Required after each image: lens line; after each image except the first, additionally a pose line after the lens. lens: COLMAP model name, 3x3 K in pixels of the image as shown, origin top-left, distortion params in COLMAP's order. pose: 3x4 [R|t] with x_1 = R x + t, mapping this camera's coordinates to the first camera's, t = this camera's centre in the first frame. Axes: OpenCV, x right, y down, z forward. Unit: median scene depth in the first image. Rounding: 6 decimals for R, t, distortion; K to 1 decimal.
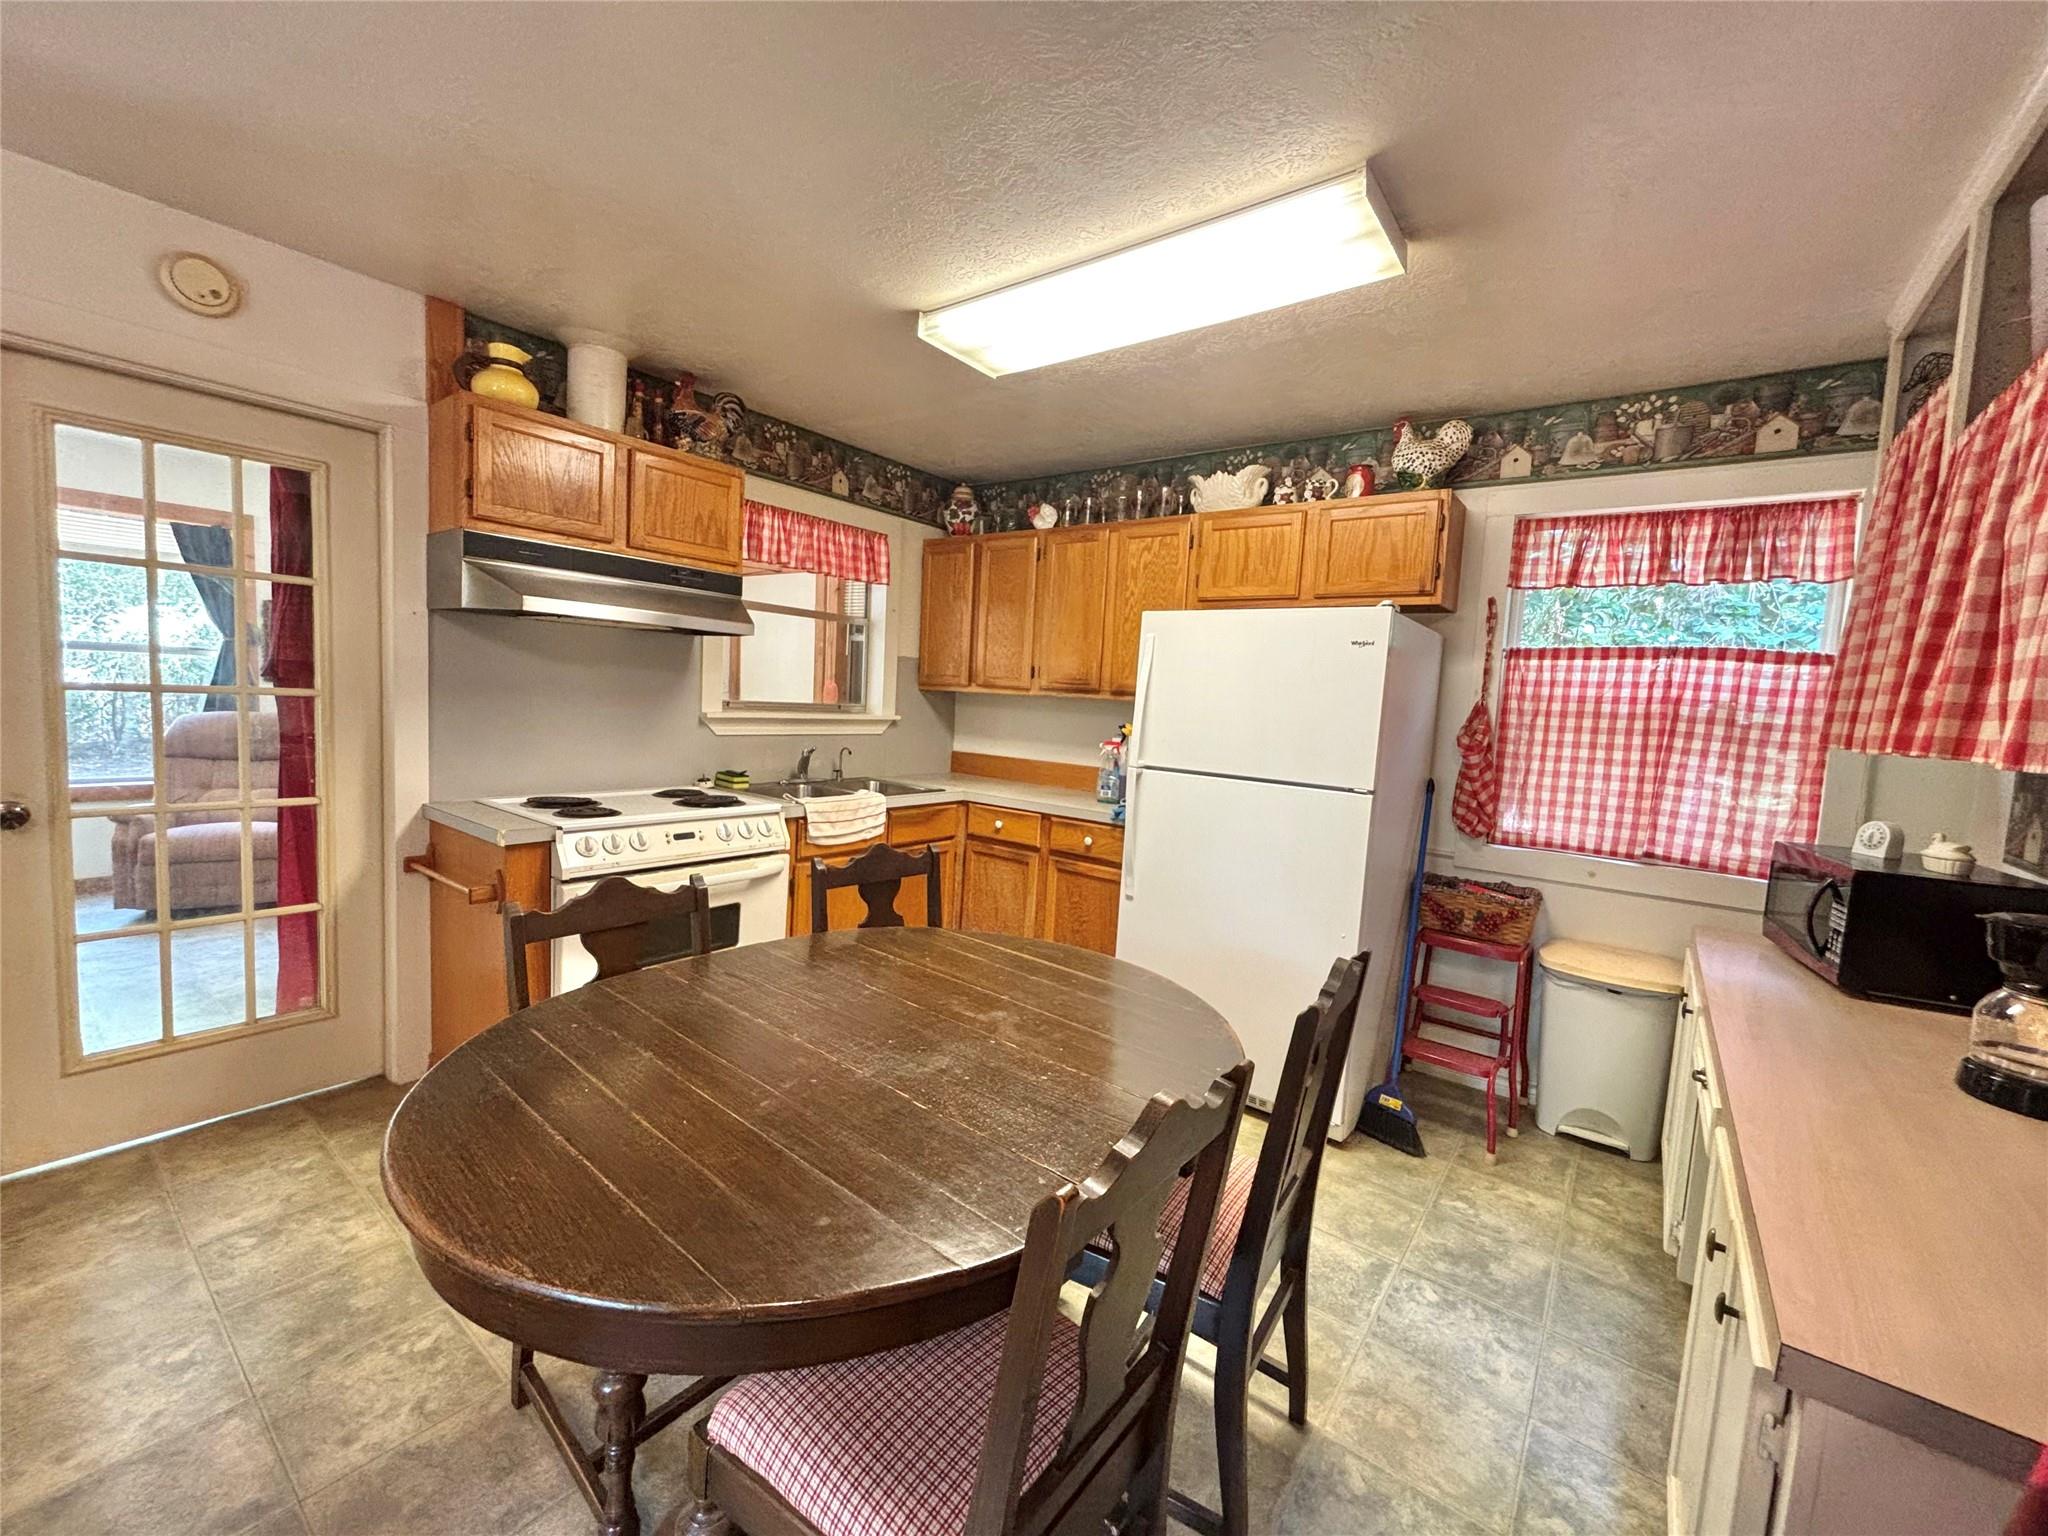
lens RADIAL K [[814.5, 0, 1024.0], [0, 814.5, 768.0], [0, 0, 1]] dist [-0.007445, 0.004846]
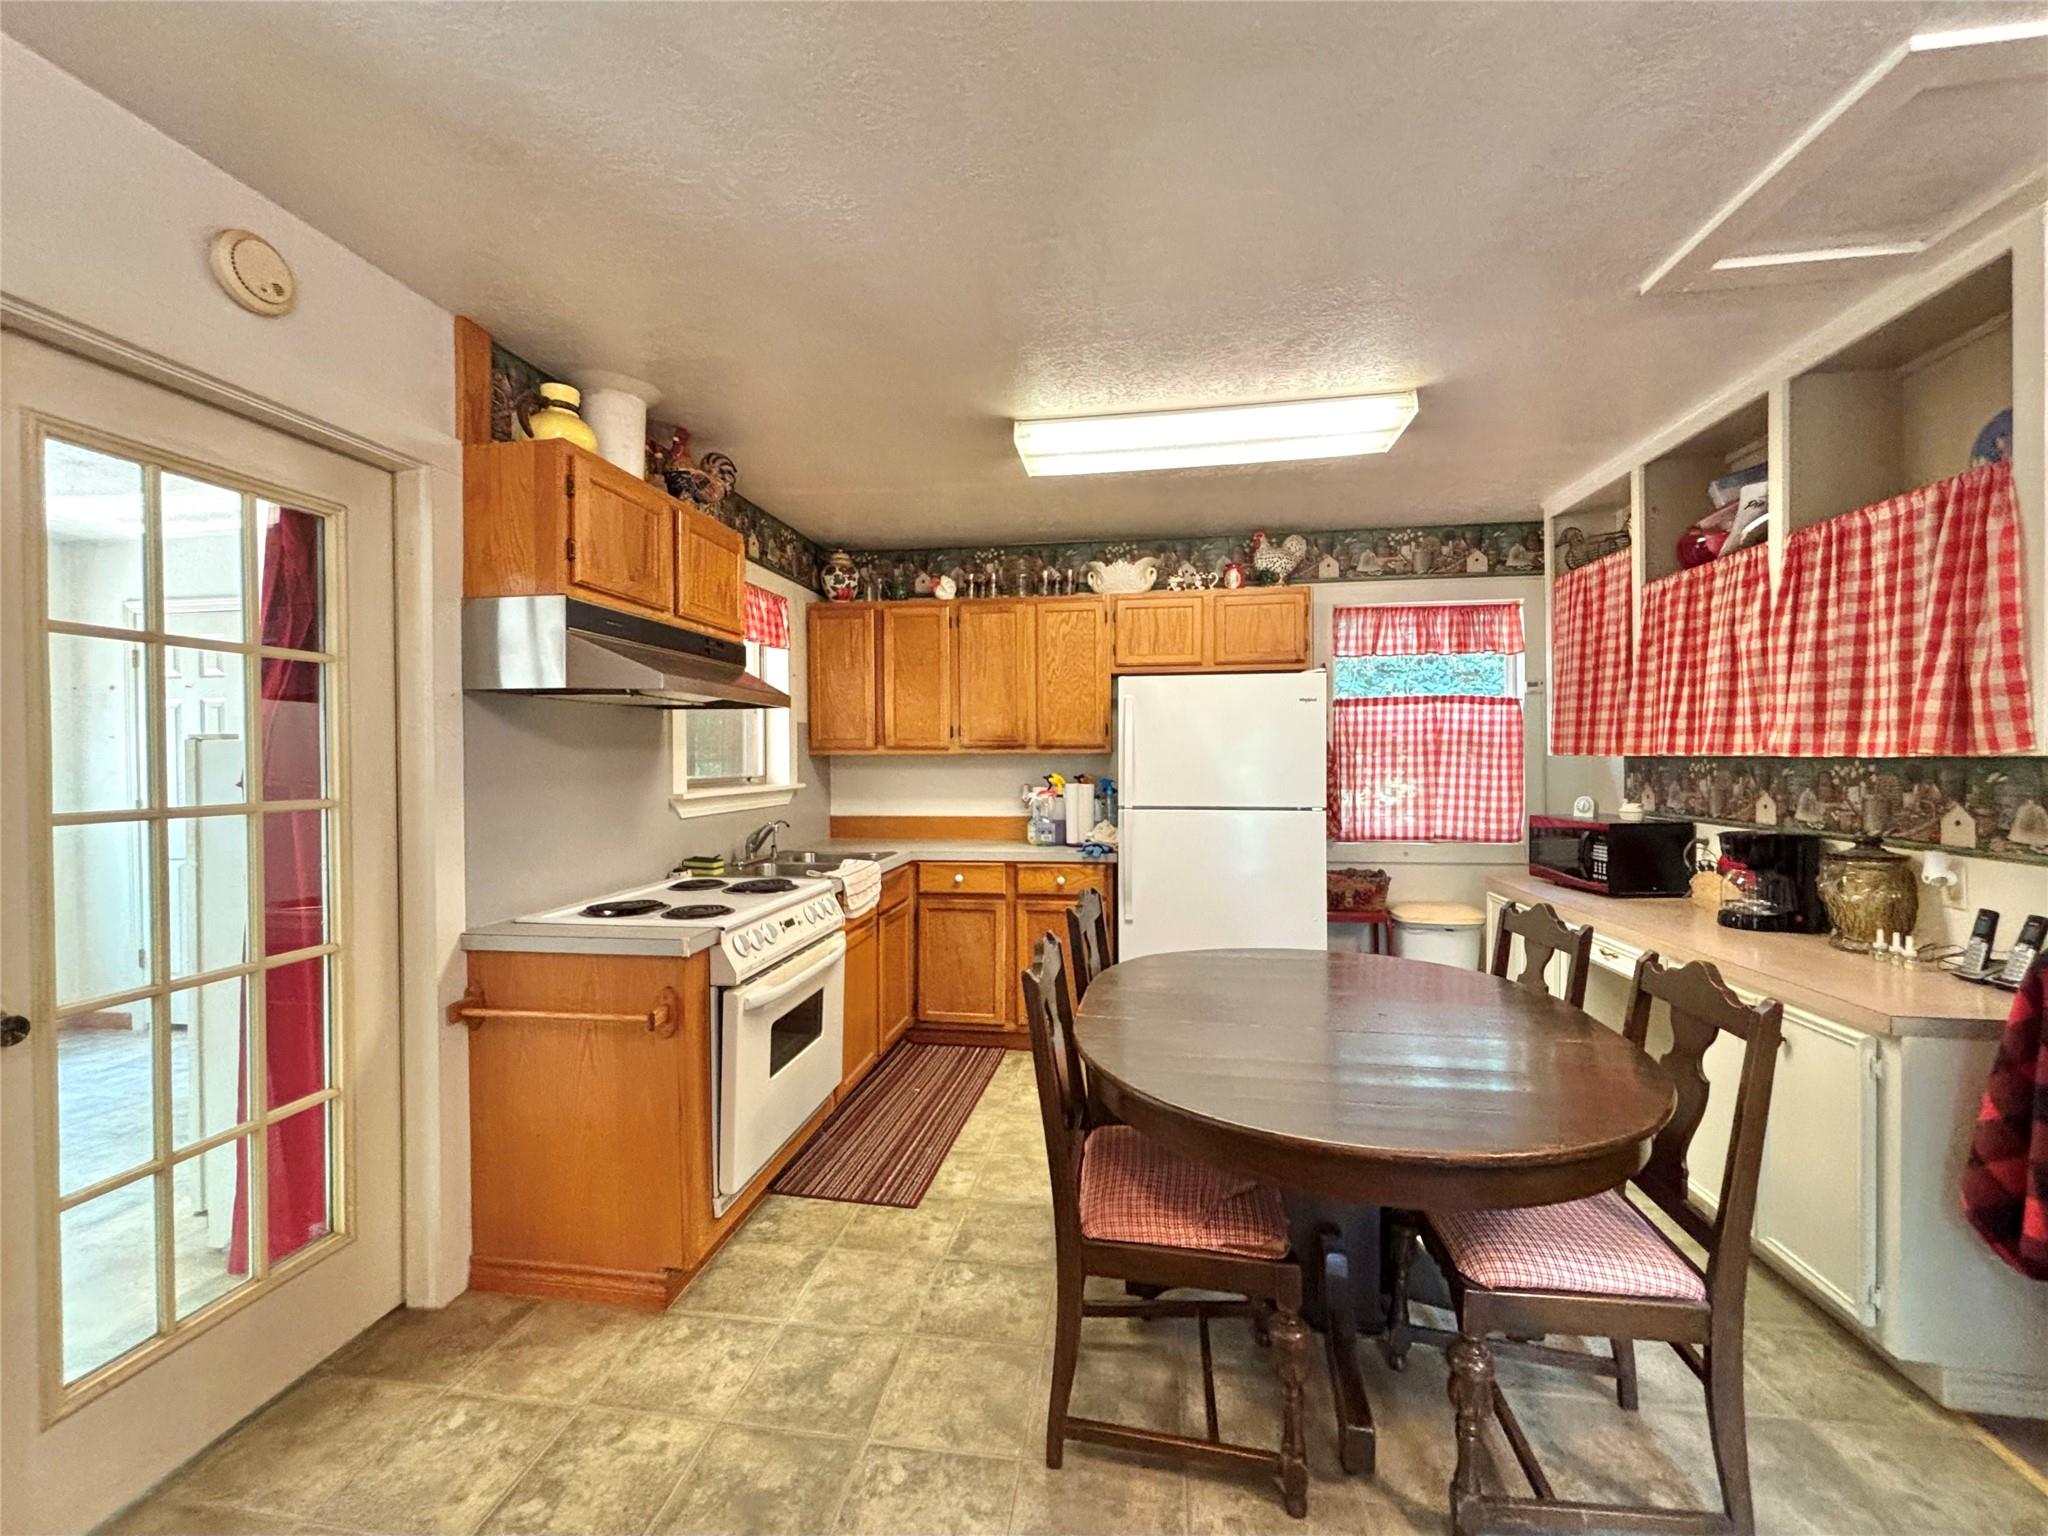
lens RADIAL K [[830.1, 0, 1024.0], [0, 830.1, 768.0], [0, 0, 1]] dist [0.016167, -0.006105]
pose [[0.878233, -0.066859, 0.473536, -0.567296], [0.096351, 0.994612, -0.038265, -0.028481], [-0.468426, 0.079231, 0.879943, 0.012147]]
